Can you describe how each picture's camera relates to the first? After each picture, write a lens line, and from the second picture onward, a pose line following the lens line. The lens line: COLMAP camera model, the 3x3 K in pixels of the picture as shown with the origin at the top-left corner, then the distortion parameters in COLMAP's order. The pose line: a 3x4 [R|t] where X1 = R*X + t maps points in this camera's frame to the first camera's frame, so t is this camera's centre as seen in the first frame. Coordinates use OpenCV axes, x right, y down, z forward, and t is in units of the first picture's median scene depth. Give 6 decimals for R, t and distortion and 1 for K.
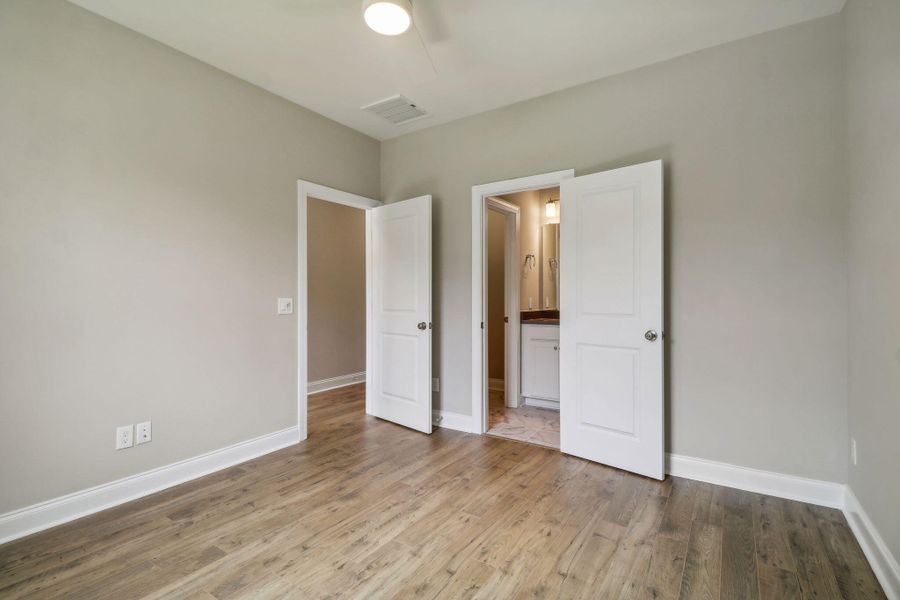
lens RADIAL K [[420.5, 0, 446.4], [0, 420.5, 297.7], [0, 0, 1]] dist [0.002586, -0.000747]
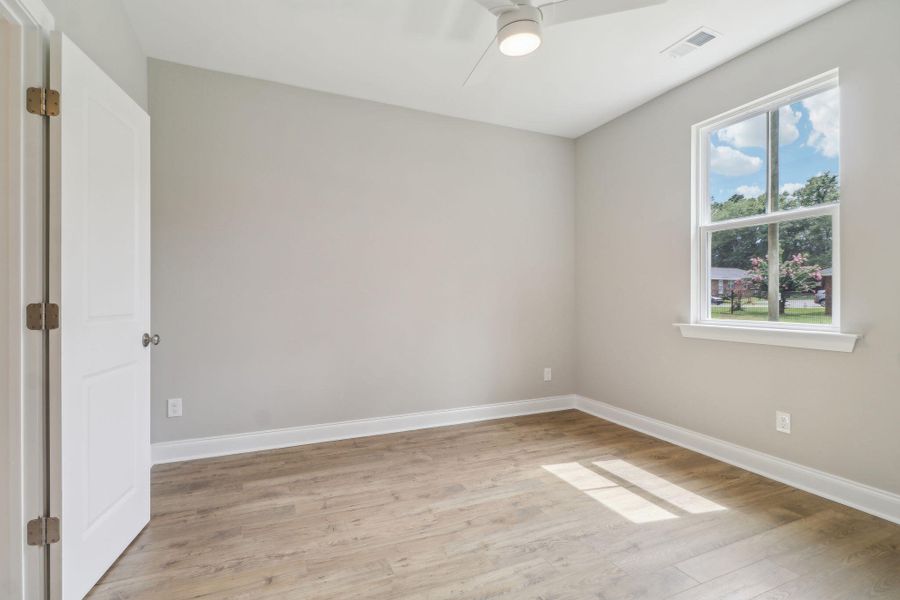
lens RADIAL K [[420.5, 0, 446.4], [0, 420.5, 297.7], [0, 0, 1]] dist [0.002586, -0.000747]
pose [[-0.843048, 0.000362, 0.537839, -0.454199], [-0.000113, 1.000000, -0.000851, 0.017541], [-0.537839, -0.000778, -0.843047, 1.608680]]
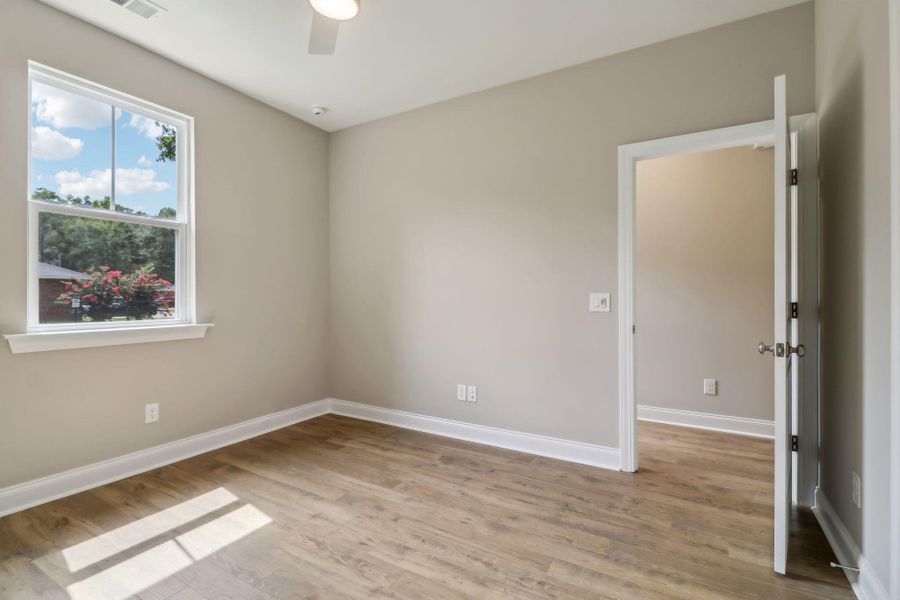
lens RADIAL K [[420.5, 0, 446.4], [0, 420.5, 297.7], [0, 0, 1]] dist [0.002586, -0.000747]
pose [[0.055651, 0.007183, -0.998424, 0.662372], [-0.004715, 0.999965, 0.006931, 0.008125], [0.998439, 0.004322, 0.055683, 0.929999]]
